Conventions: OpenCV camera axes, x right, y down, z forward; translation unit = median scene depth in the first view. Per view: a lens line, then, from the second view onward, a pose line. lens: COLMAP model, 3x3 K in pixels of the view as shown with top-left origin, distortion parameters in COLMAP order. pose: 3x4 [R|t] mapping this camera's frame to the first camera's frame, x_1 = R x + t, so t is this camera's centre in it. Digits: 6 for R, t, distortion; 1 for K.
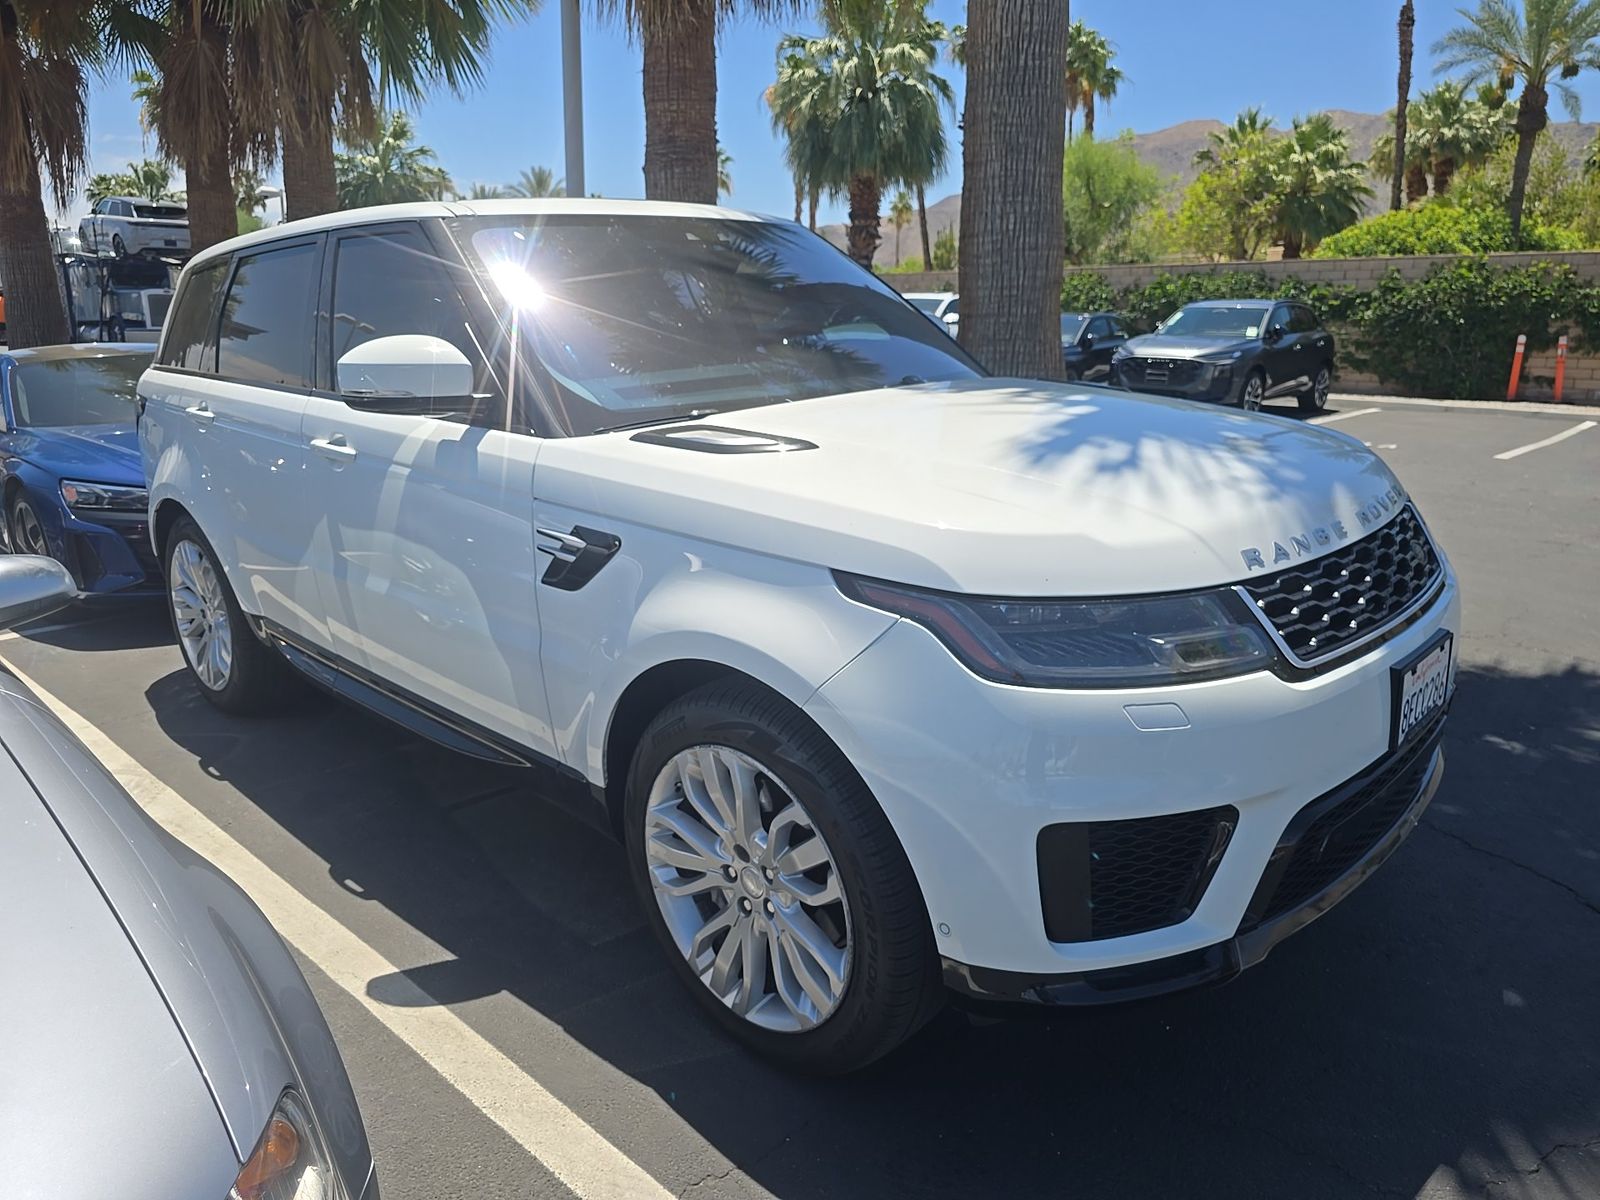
lens RADIAL K [[1077.5, 0, 806.8], [0, 1077.5, 601.1], [0, 0, 1]] dist [0.032549, -0.023362]
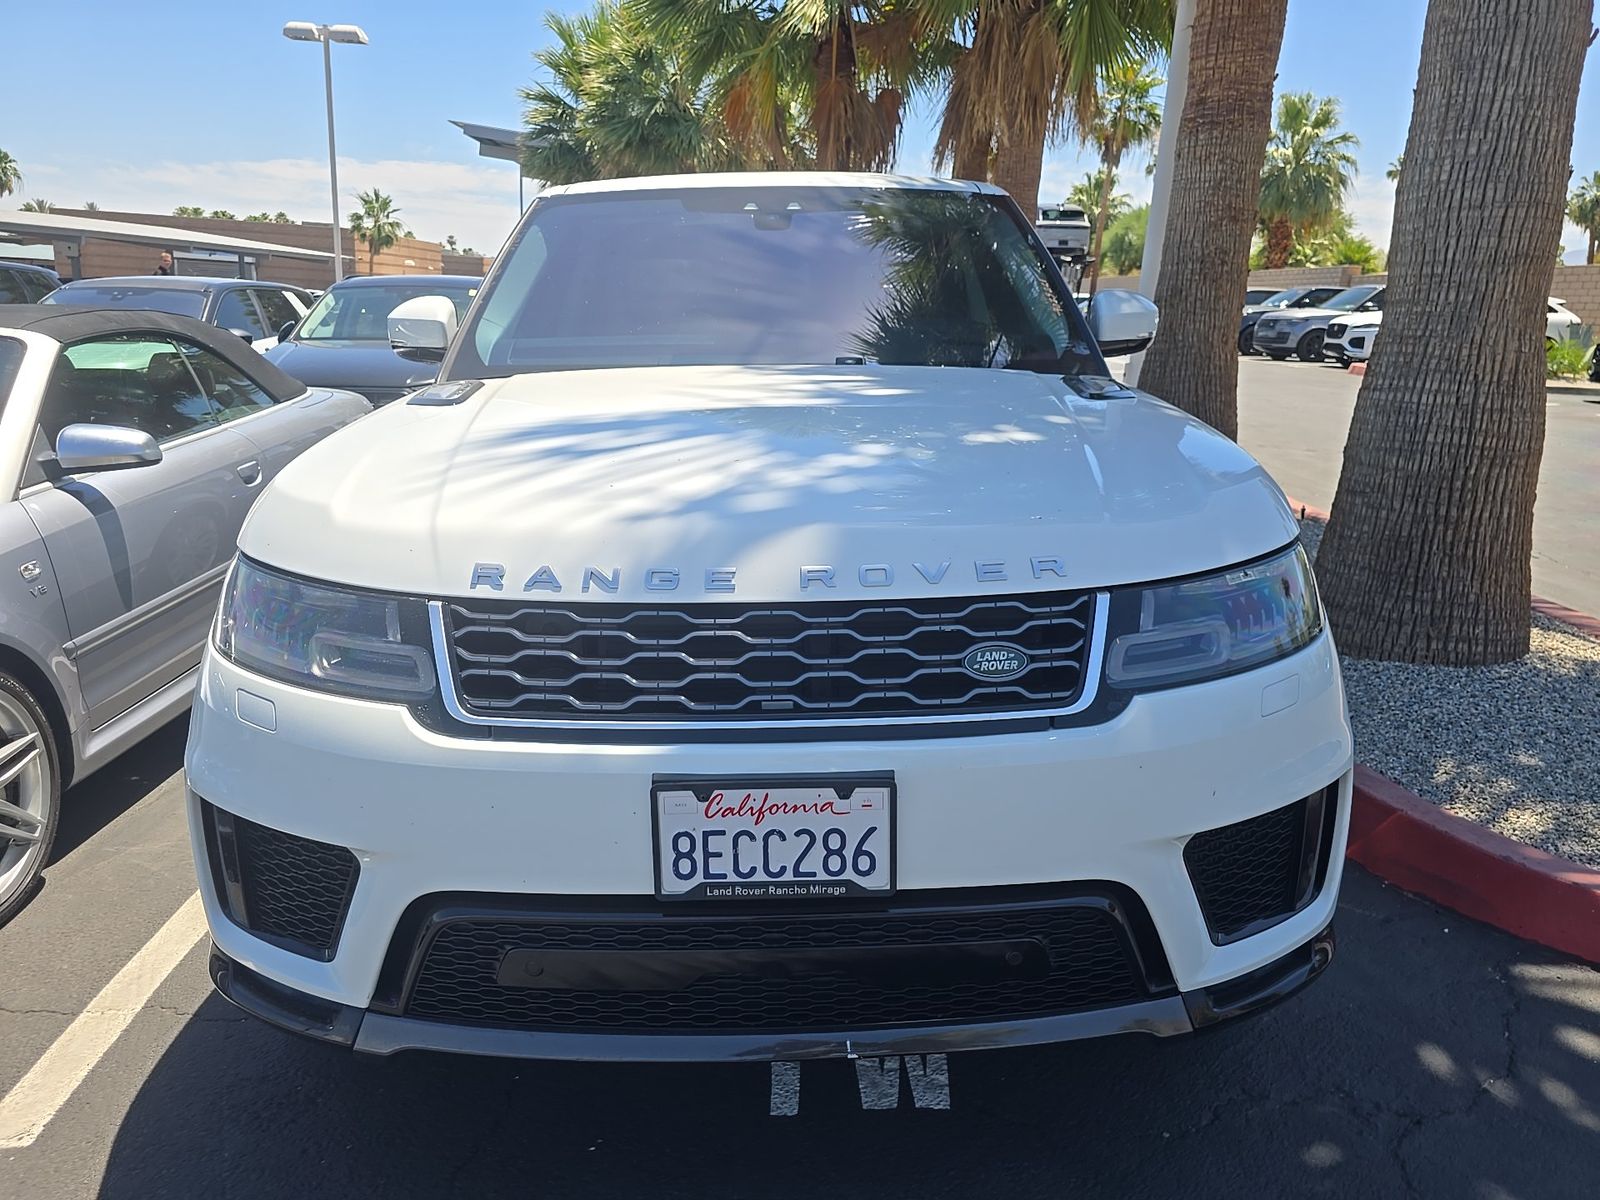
lens RADIAL K [[1077.5, 0, 802.5], [0, 1077.5, 608.7], [0, 0, 1]] dist [0.032549, -0.023362]
pose [[0.724534, 0.203629, -0.658473, 0.410310], [-0.196899, 0.976699, 0.085386, -0.047884], [0.660516, 0.067787, 0.747745, 0.208187]]
